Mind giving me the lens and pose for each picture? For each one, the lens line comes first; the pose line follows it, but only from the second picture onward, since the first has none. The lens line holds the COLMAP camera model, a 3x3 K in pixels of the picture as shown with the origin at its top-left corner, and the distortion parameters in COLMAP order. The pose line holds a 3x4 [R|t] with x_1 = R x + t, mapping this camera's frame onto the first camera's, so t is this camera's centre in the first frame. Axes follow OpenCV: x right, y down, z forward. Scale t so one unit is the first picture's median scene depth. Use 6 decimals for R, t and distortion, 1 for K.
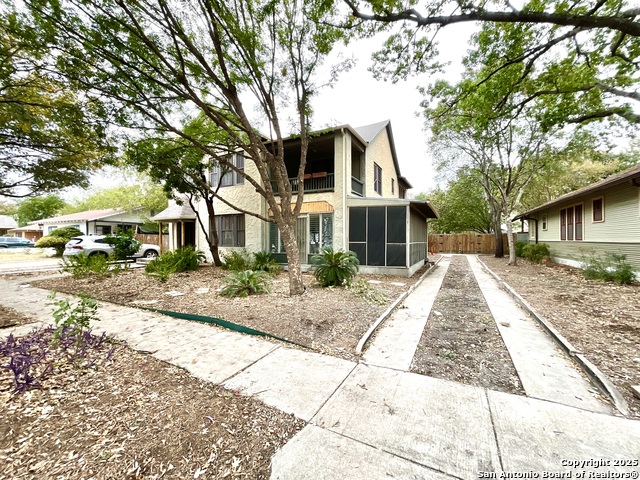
lens RADIAL K [[258.6, 0, 320.0], [0, 258.6, 240.0], [0, 0, 1]] dist [-0.001204, 0.000482]
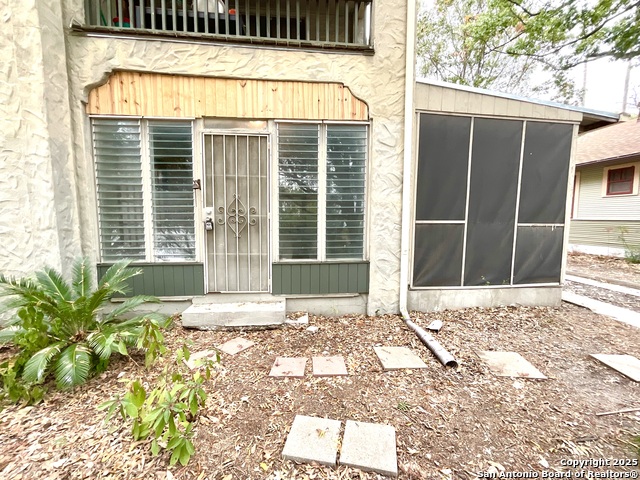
lens RADIAL K [[258.6, 0, 320.0], [0, 258.6, 240.0], [0, 0, 1]] dist [-0.001204, 0.000482]
pose [[0.850329, -0.042121, 0.524563, -0.166382], [-0.002768, 0.996420, 0.084498, 0.004677], [-0.526244, -0.073303, 0.847168, 0.763600]]
